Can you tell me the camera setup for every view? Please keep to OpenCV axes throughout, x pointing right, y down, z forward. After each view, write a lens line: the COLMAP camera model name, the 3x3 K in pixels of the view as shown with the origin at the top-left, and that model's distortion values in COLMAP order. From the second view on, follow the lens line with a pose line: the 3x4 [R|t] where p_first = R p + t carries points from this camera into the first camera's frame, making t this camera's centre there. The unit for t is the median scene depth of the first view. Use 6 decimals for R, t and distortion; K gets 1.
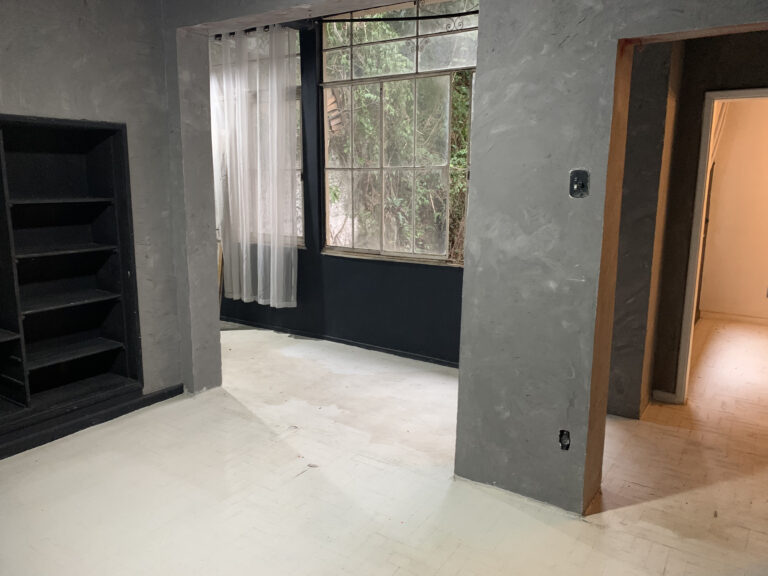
lens RADIAL K [[588.0, 0, 386.4], [0, 588.0, 264.2], [0, 0, 1]] dist [0.046150, -0.054550]
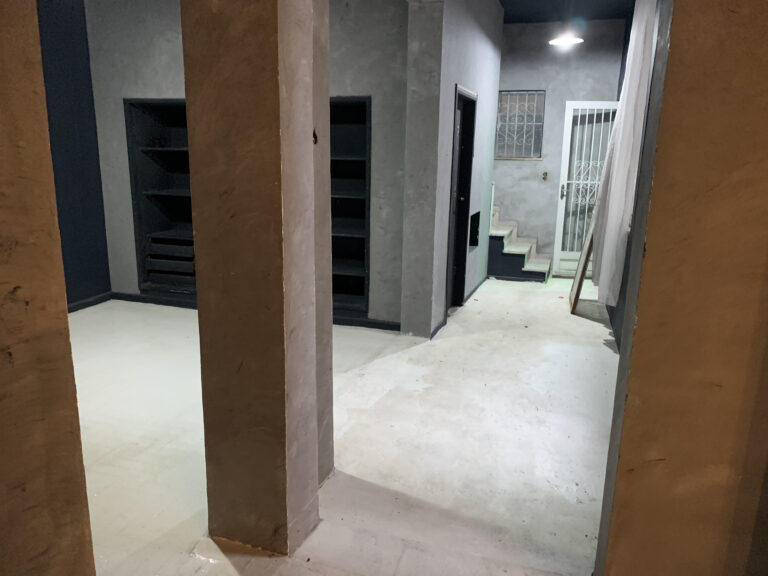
lens RADIAL K [[588.0, 0, 383.5], [0, 588.0, 290.9], [0, 0, 1]] dist [0.046150, -0.054550]
pose [[0.269064, 0.217542, -0.938233, 0.752541], [-0.160886, 0.970621, 0.178913, -0.062824], [0.949589, 0.102810, 0.296159, 0.652196]]
